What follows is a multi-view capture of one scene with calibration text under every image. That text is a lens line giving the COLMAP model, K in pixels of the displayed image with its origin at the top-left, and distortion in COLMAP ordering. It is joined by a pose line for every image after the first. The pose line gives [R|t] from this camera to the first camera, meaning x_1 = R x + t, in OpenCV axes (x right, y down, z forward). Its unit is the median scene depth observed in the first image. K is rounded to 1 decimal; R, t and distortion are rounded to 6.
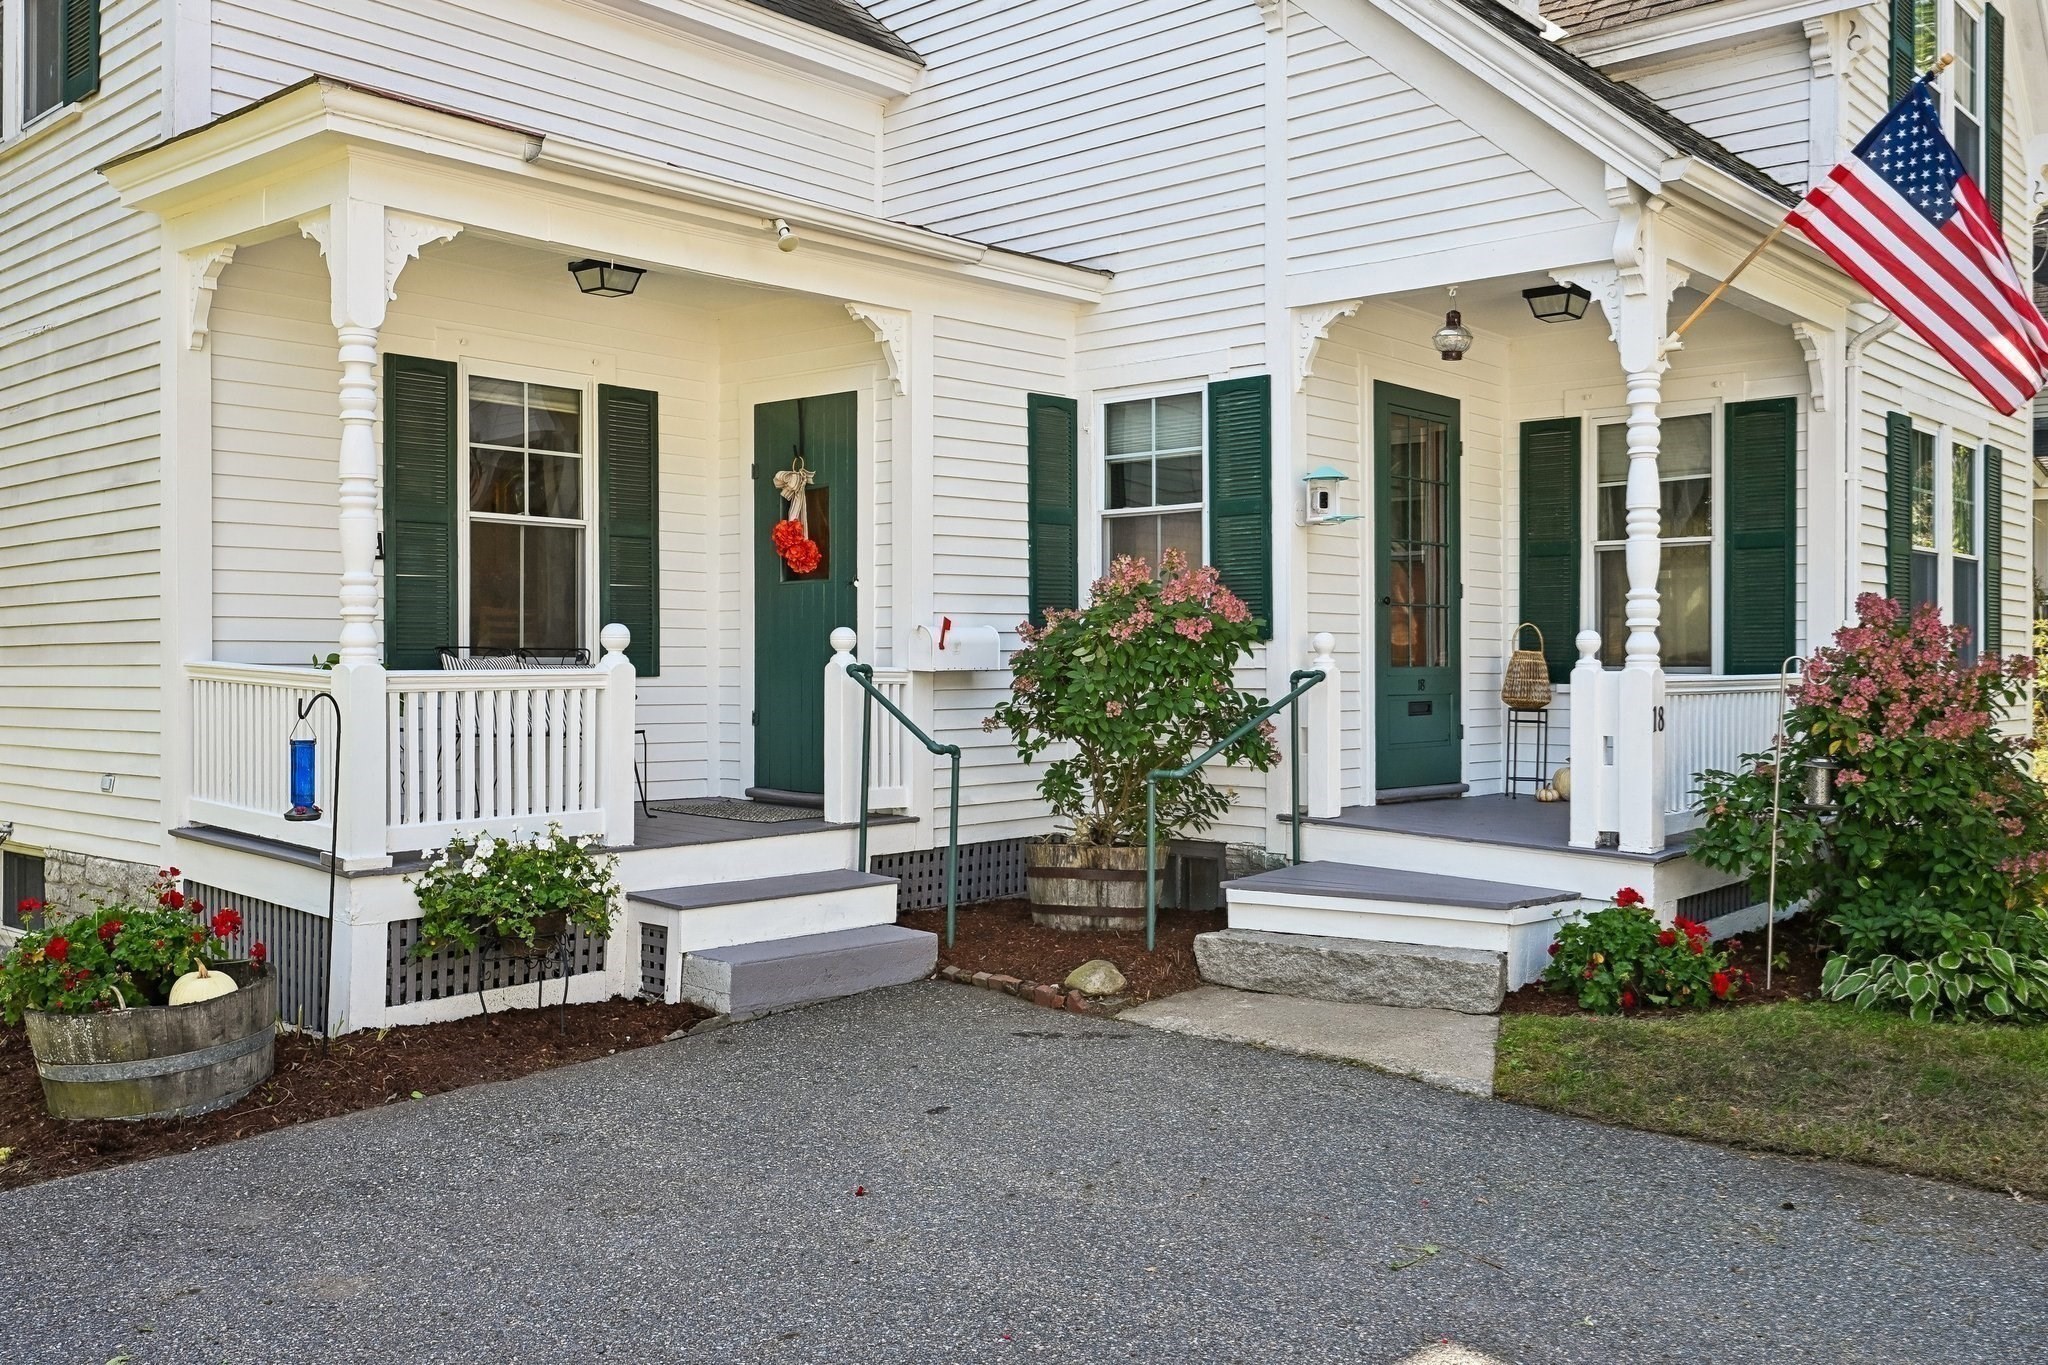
lens RADIAL K [[1786.7, 0, 1019.1], [0, 1786.7, 673.3], [0, 0, 1]] dist [0.004318, -0.000279]
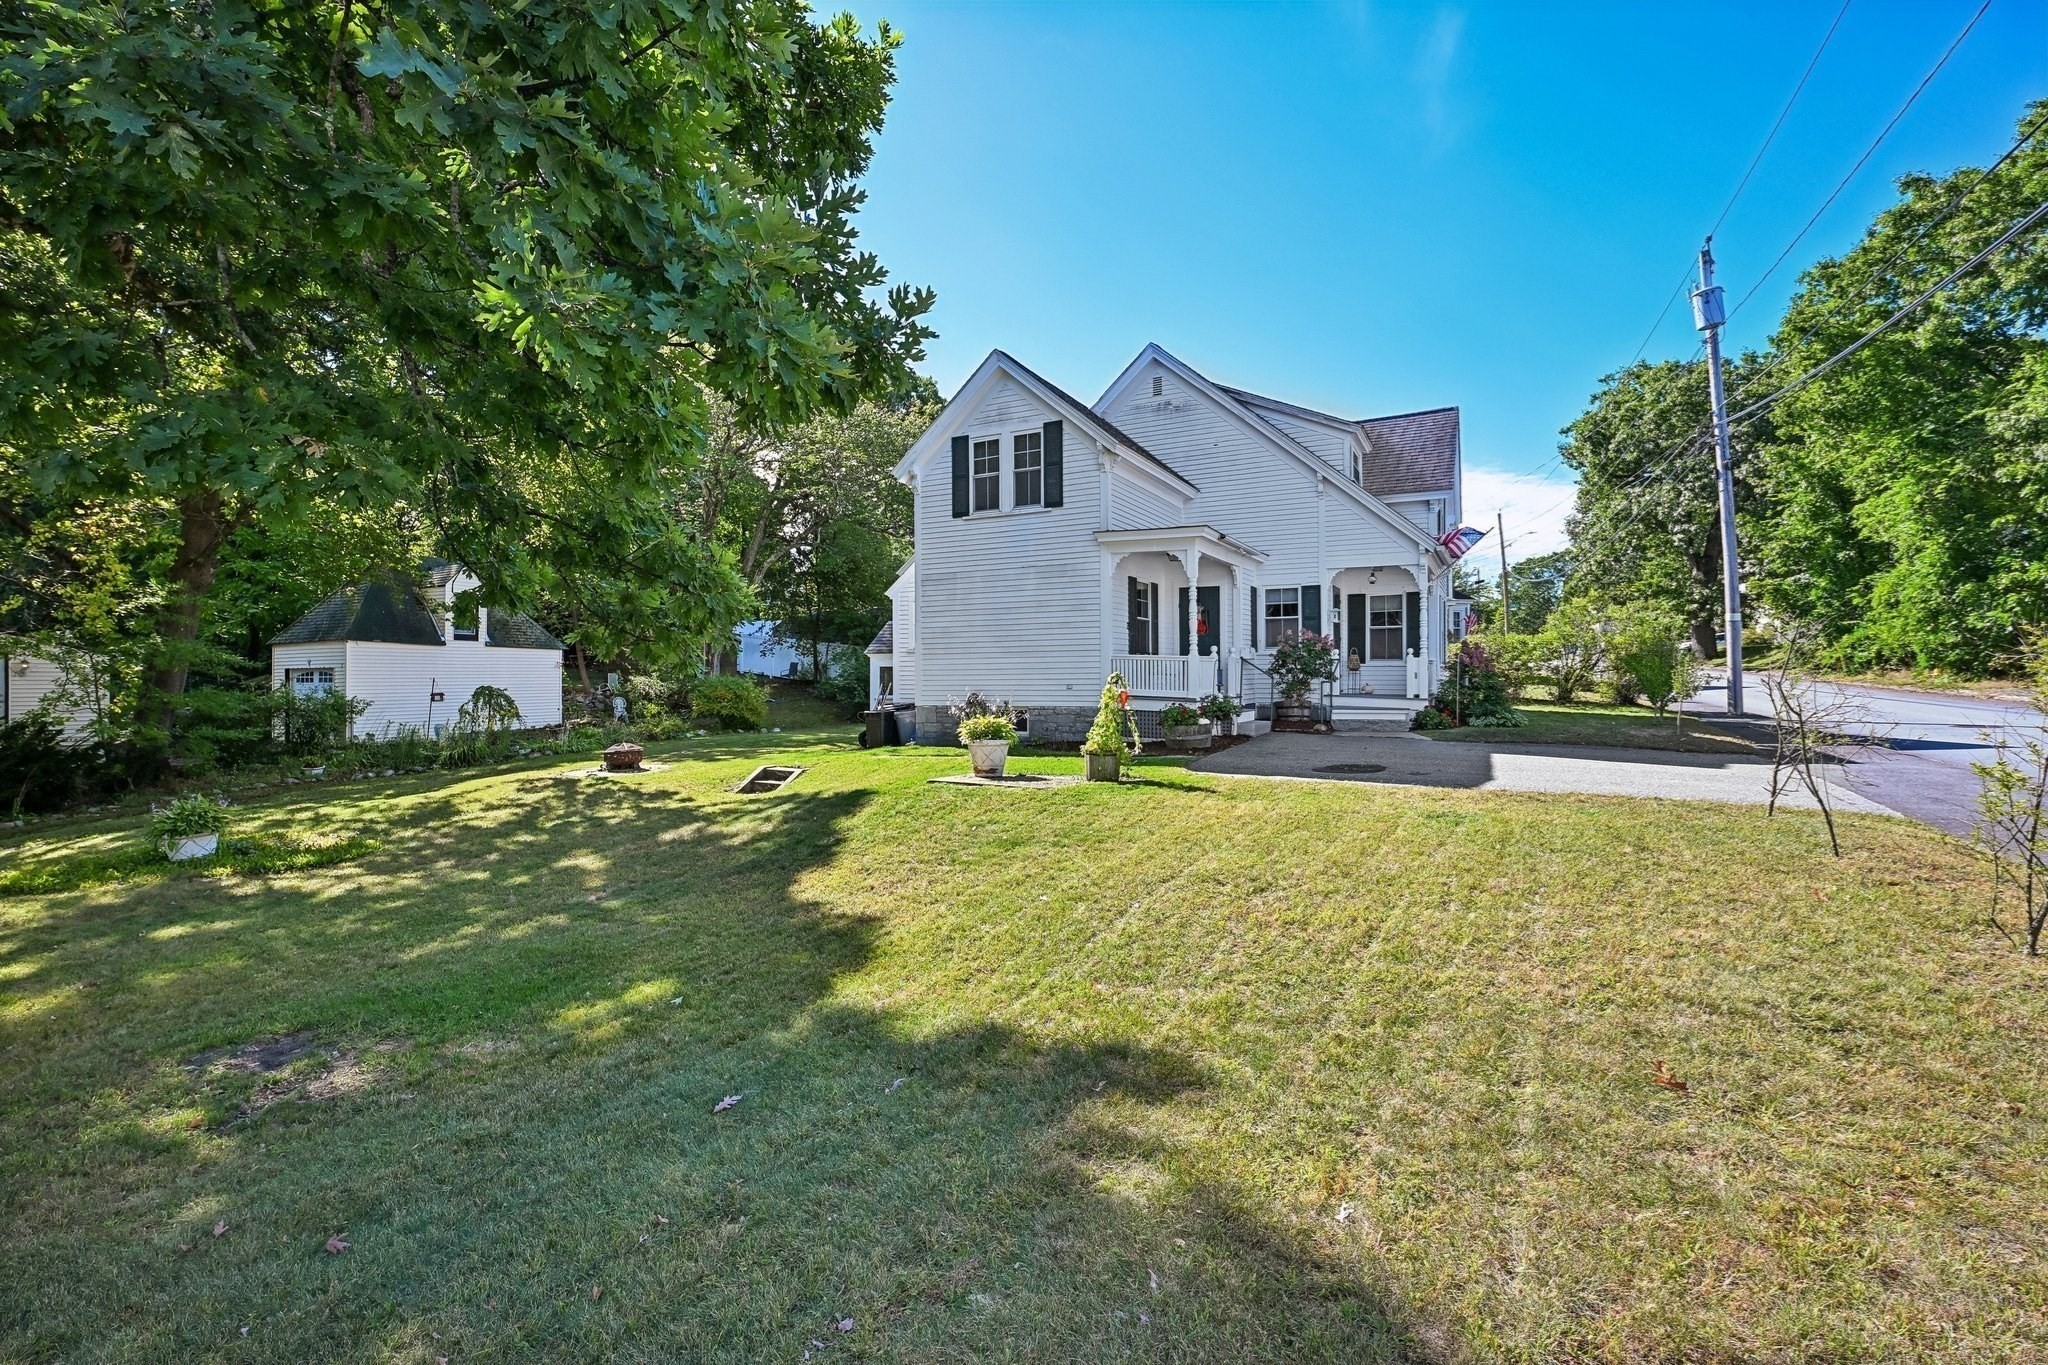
lens RADIAL K [[916.0, 0, 1039.7], [0, 916.0, 677.5], [0, 0, 1]] dist [0.001259, 0.000035]
pose [[0.968360, -0.004044, 0.249524, -0.979356], [0.004829, 0.999985, -0.002534, 0.042299], [-0.249510, 0.003659, 0.968365, -0.824685]]
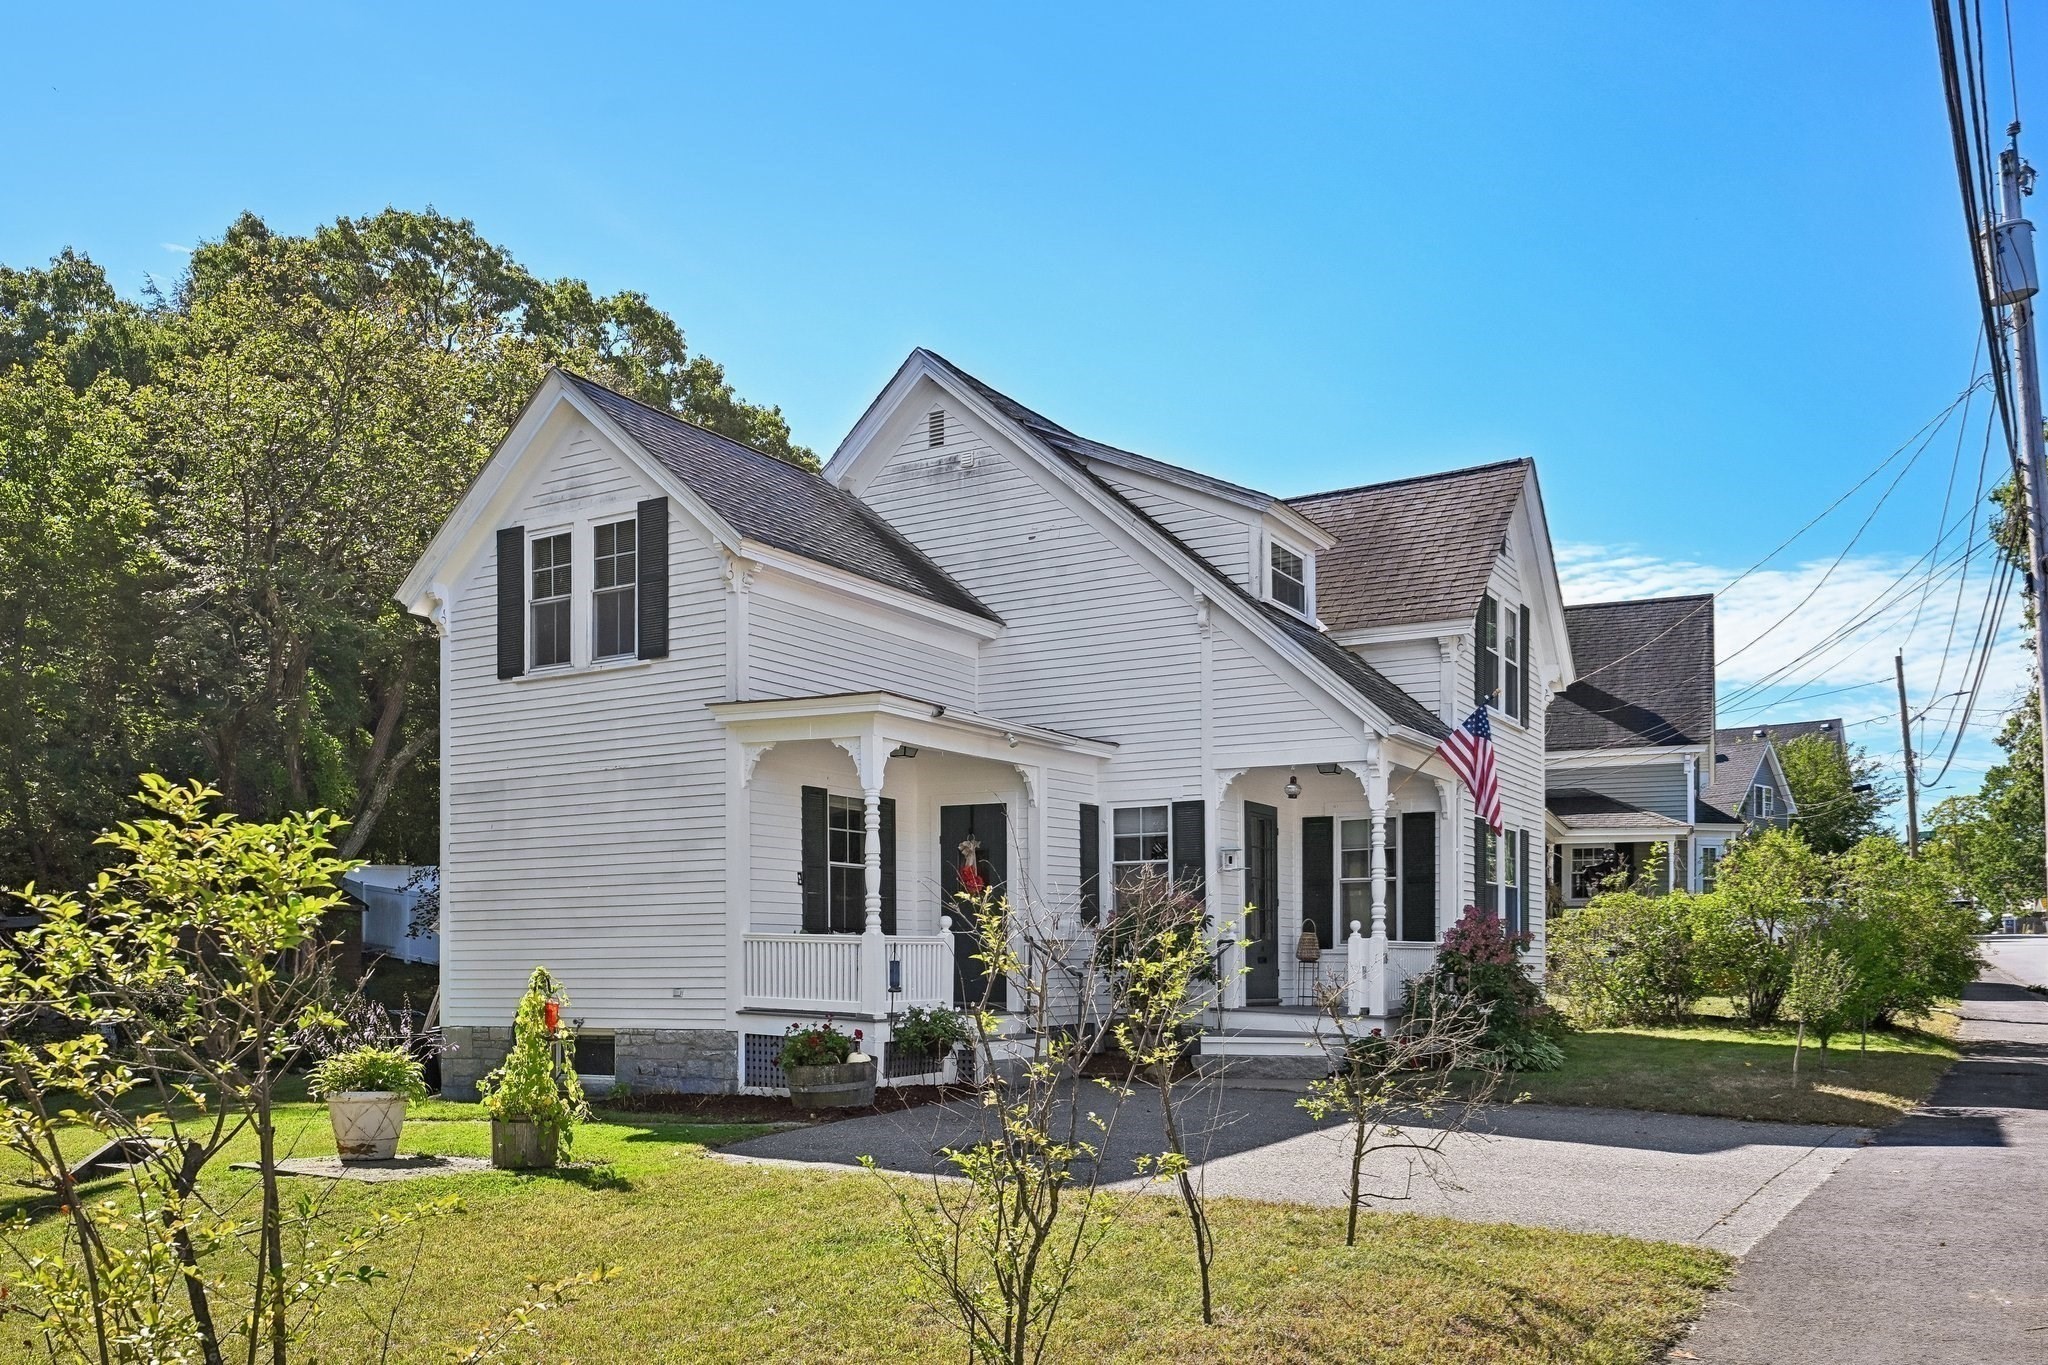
lens RADIAL K [[1730.0, 0, 1029.0], [0, 1730.0, 961.8], [0, 0, 1]] dist [0.004503, -0.003835]
pose [[0.979622, -0.001916, 0.200839, -0.473582], [0.003669, 0.999958, -0.008353, 0.040419], [-0.200814, 0.008920, 0.979589, -0.960192]]
